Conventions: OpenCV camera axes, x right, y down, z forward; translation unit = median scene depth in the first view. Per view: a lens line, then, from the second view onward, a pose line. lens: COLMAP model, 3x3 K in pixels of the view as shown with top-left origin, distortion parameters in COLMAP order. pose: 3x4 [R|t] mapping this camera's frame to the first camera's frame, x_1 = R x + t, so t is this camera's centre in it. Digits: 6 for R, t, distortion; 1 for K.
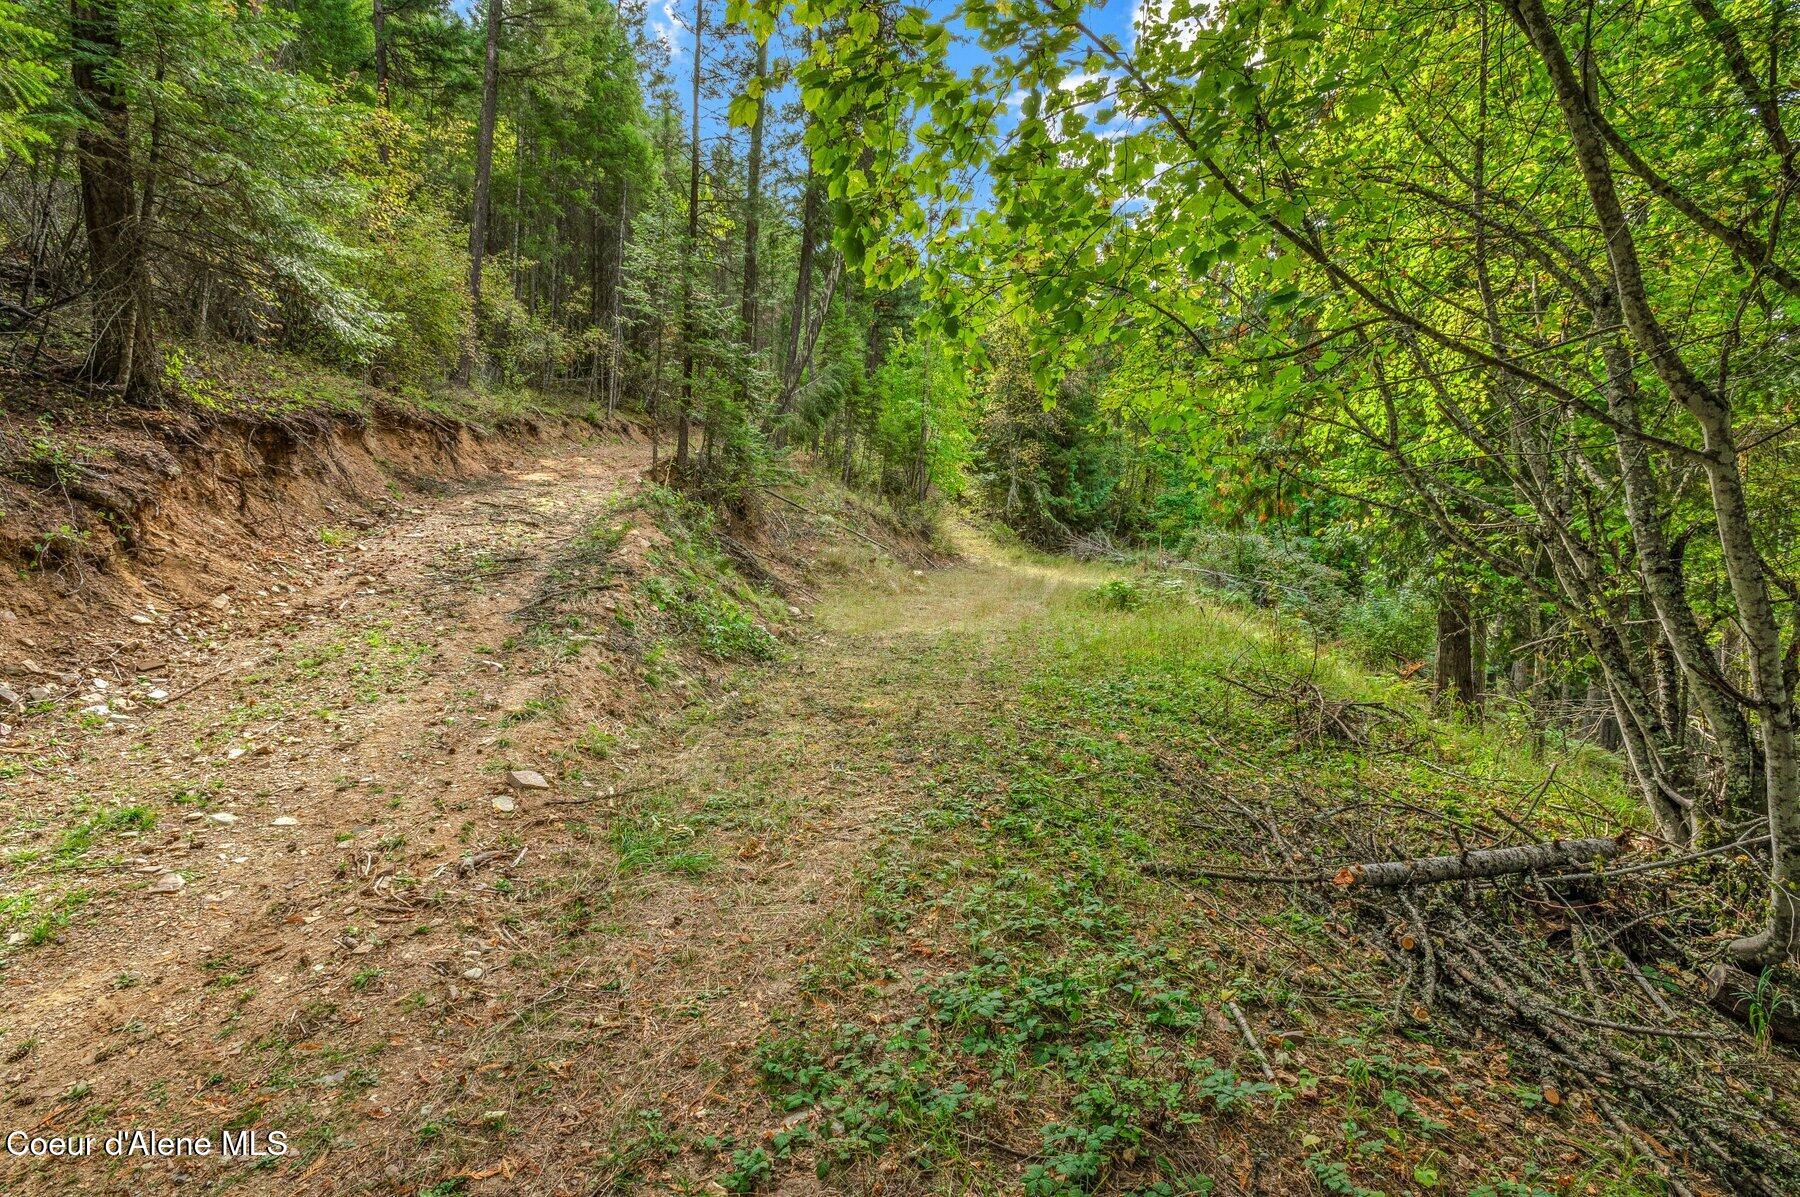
lens RADIAL K [[851.4, 0, 901.7], [0, 851.4, 610.7], [0, 0, 1]] dist [-0.000200, -0.000253]
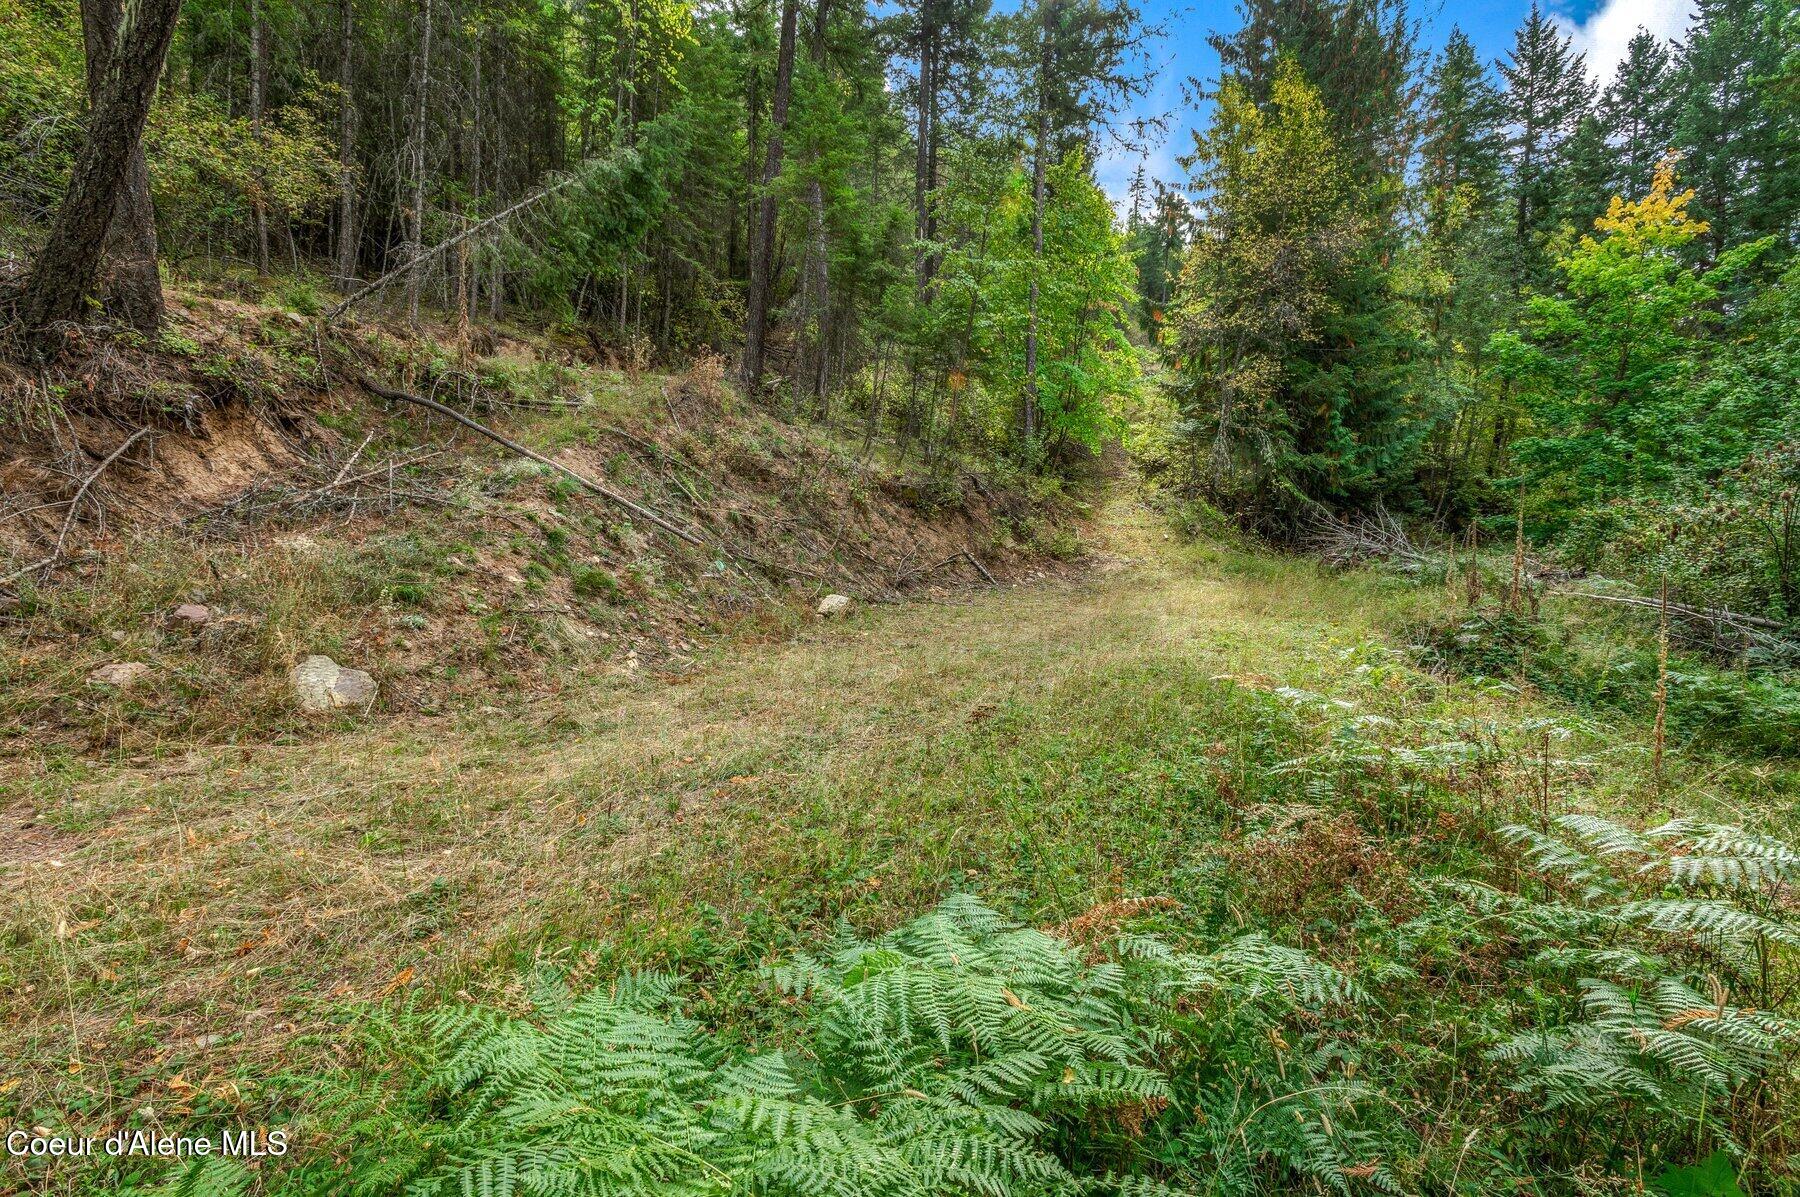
lens RADIAL K [[851.4, 0, 901.7], [0, 851.4, 610.7], [0, 0, 1]] dist [-0.000200, -0.000253]
pose [[0.944557, 0.026079, -0.327310, 0.130043], [-0.025860, 0.999653, 0.005022, -0.028576], [0.327327, 0.003721, 0.944904, 0.421769]]
